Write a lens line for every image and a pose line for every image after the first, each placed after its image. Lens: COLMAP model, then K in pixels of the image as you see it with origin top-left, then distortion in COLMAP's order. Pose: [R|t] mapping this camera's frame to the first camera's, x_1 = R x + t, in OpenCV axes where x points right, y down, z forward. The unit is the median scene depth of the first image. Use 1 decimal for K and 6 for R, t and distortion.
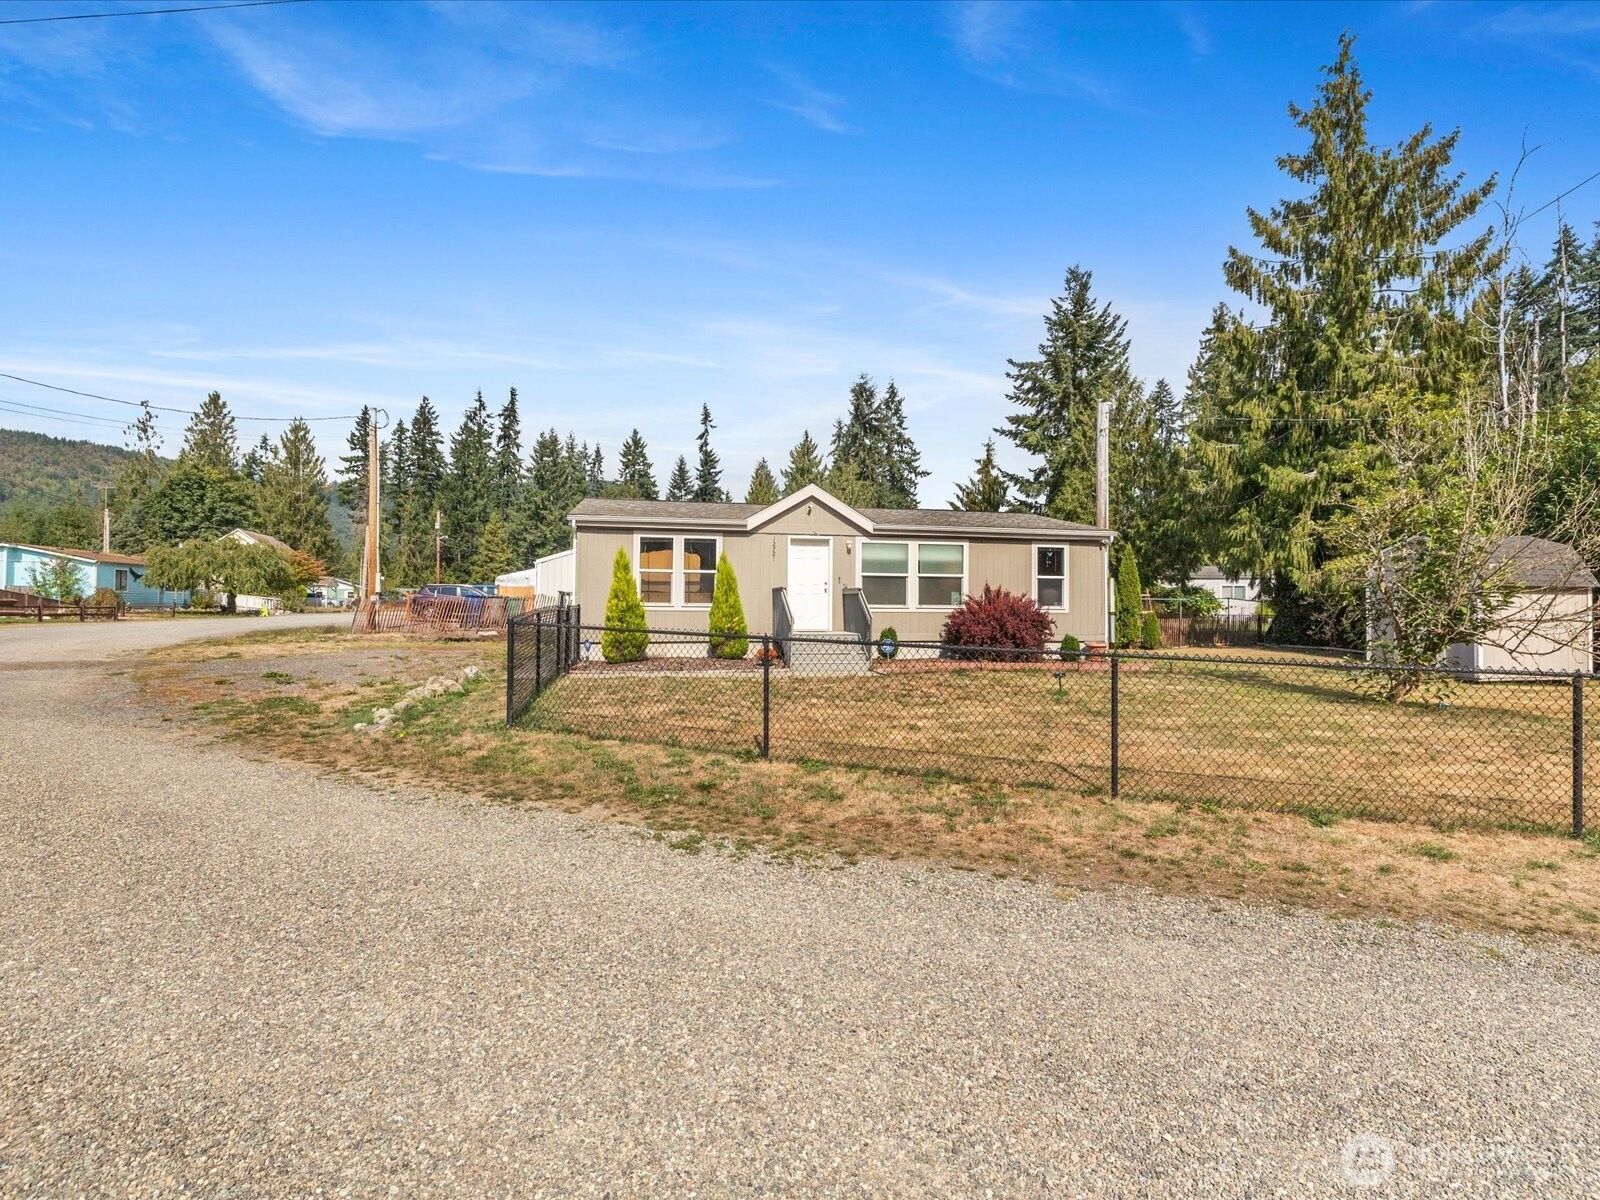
lens RADIAL K [[776.0, 0, 800.4], [0, 776.0, 590.4], [0, 0, 1]] dist [-0.001773, -0.000930]
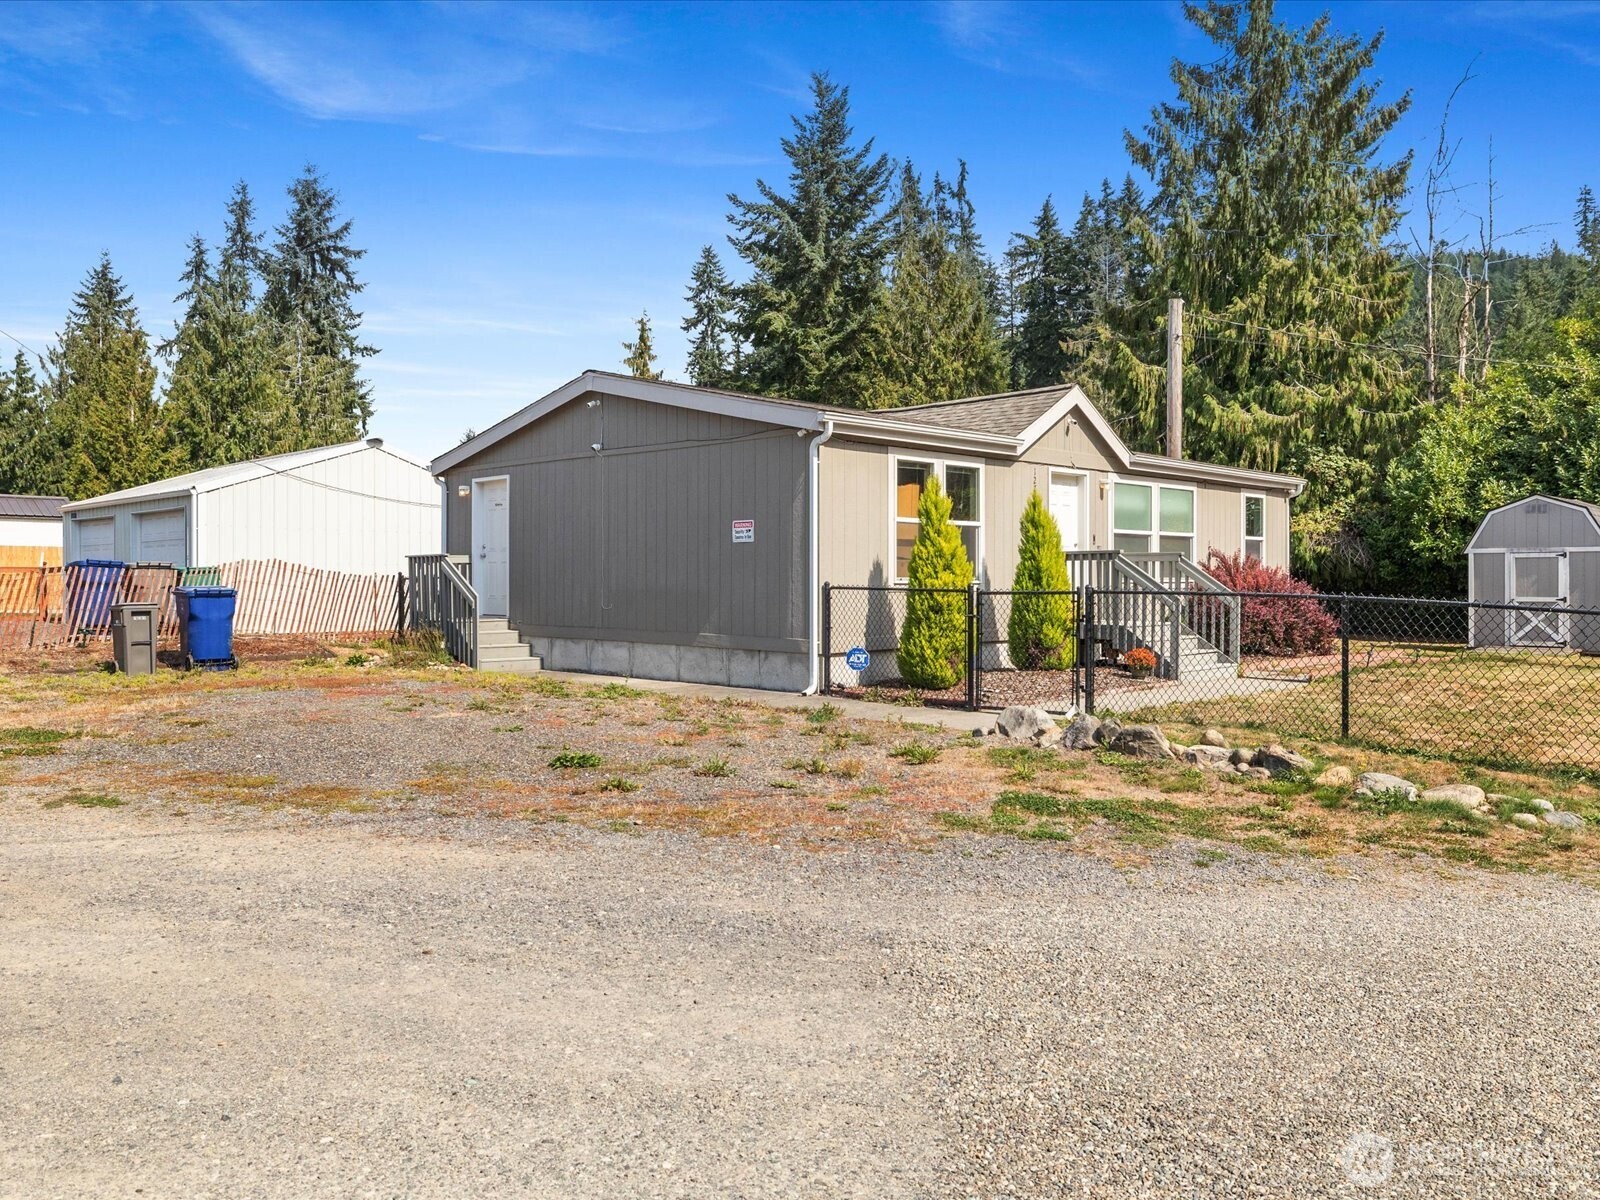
lens RADIAL K [[1216.2, 0, 809.6], [0, 1216.2, 598.2], [0, 0, 1]] dist [-0.003713, 0.011630]
pose [[0.827535, -0.017748, 0.561134, -0.396065], [-0.005572, 0.999191, 0.039821, -0.002109], [-0.561387, -0.036080, 0.826767, 0.167917]]
